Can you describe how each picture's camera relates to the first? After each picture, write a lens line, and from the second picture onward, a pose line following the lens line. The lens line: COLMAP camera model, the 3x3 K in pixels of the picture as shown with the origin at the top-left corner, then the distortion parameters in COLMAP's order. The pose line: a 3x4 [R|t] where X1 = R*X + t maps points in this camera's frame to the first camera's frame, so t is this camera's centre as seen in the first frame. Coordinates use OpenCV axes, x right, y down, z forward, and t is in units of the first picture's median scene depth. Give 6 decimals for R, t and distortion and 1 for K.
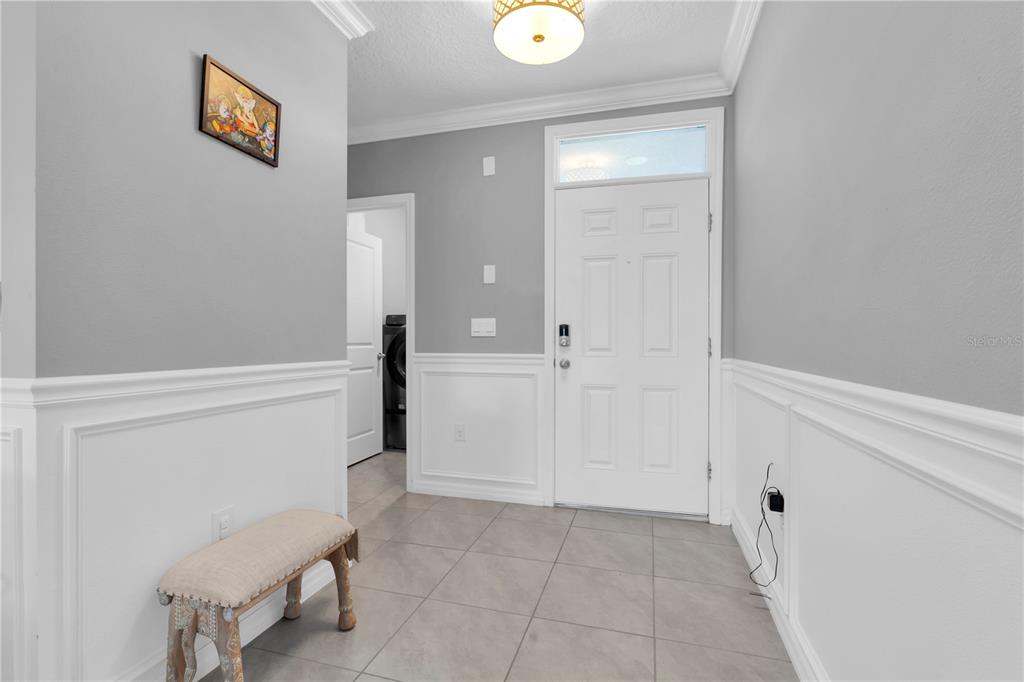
lens RADIAL K [[482.2, 0, 514.0], [0, 482.2, 344.7], [0, 0, 1]] dist [-0.007844, 0.001044]
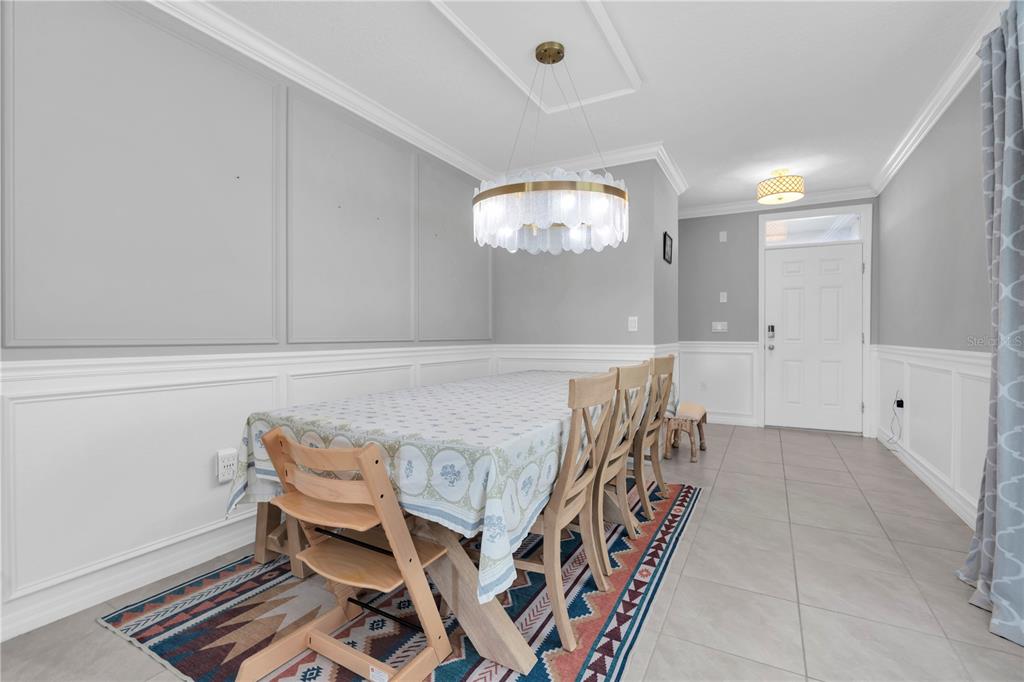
lens RADIAL K [[482.2, 0, 511.0], [0, 482.2, 337.8], [0, 0, 1]] dist [-0.007844, 0.001044]
pose [[0.974504, -0.000738, -0.224370, -0.438413], [0.000836, 1.000000, 0.000343, 0.003212], [0.224369, -0.000522, 0.974504, -0.965214]]
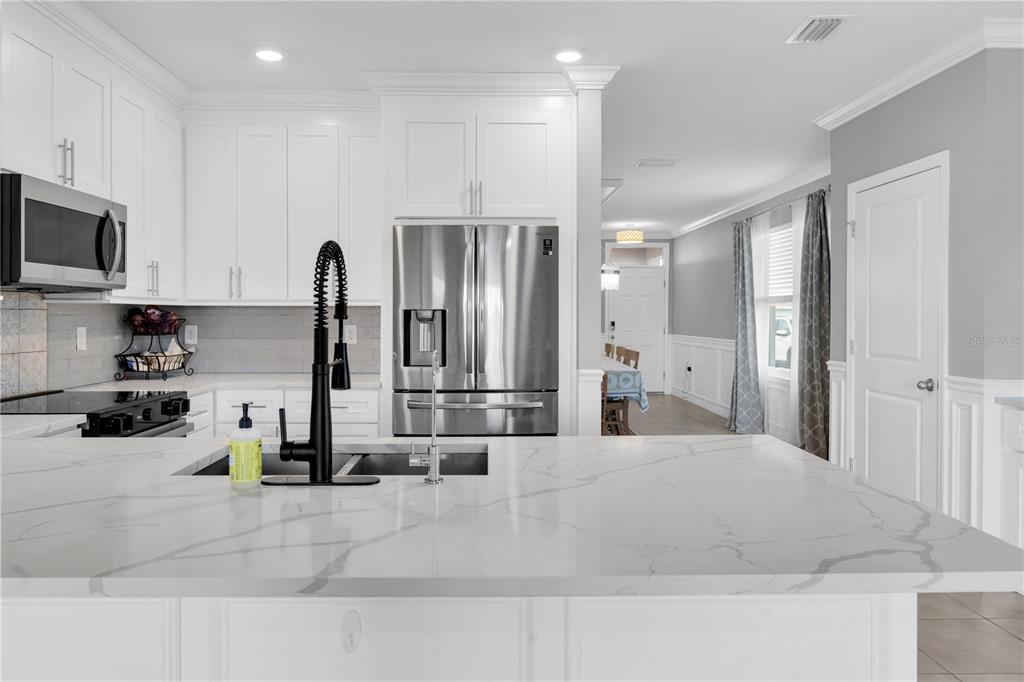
lens RADIAL K [[776.7, 0, 508.9], [0, 776.7, 342.1], [0, 0, 1]] dist [-0.045751, 0.000826]
pose [[0.949399, -0.013265, 0.313792, -1.709252], [0.003016, 0.999447, 0.033126, -0.070697], [-0.314058, -0.030503, 0.948914, -2.733580]]
